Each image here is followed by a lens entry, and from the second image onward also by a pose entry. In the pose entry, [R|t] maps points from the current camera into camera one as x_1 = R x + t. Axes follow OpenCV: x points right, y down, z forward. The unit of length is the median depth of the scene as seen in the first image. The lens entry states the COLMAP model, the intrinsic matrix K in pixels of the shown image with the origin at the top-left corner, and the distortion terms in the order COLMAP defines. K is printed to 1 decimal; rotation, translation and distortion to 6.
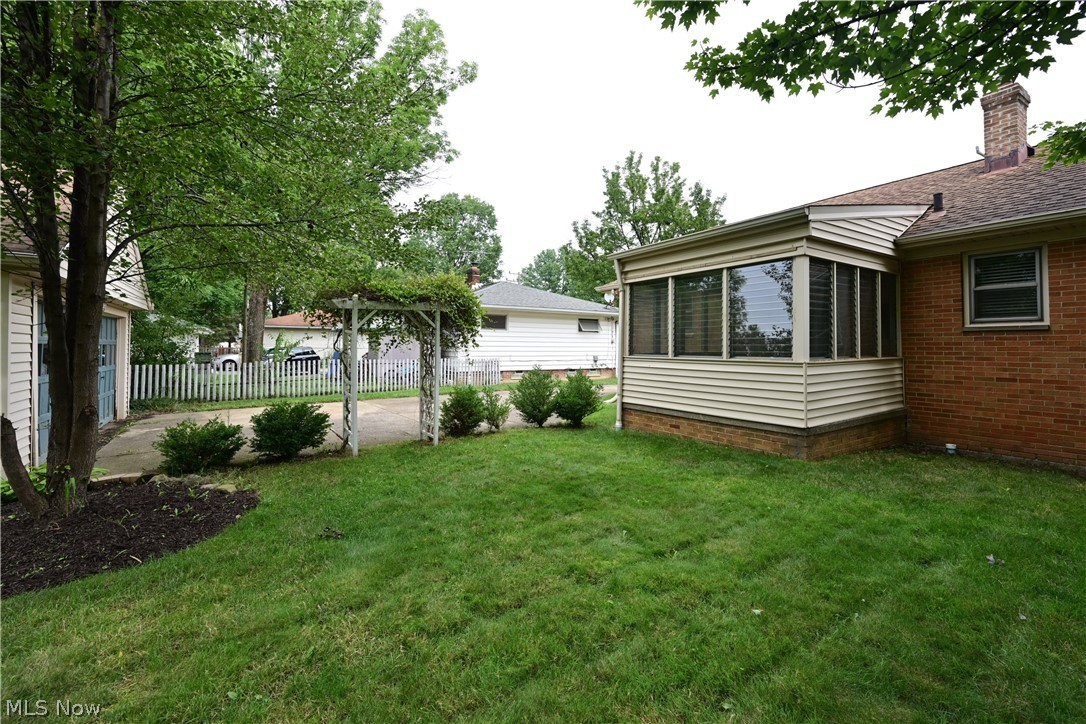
lens RADIAL K [[458.8, 0, 544.1], [0, 458.8, 332.5], [0, 0, 1]] dist [0.001085, 0.000085]
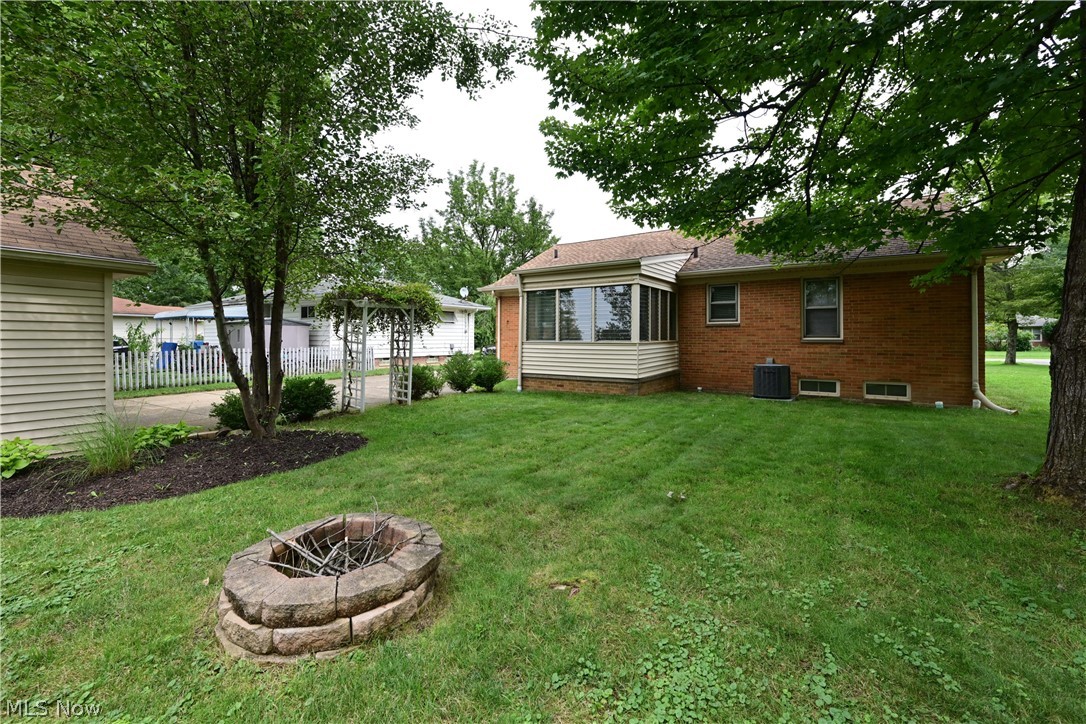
lens RADIAL K [[458.8, 0, 544.1], [0, 458.8, 332.5], [0, 0, 1]] dist [0.001085, 0.000085]
pose [[0.920312, 0.000056, 0.391186, -0.323651], [-0.008944, 0.999742, 0.020898, -0.007115], [-0.391083, -0.022731, 0.920074, -0.352462]]
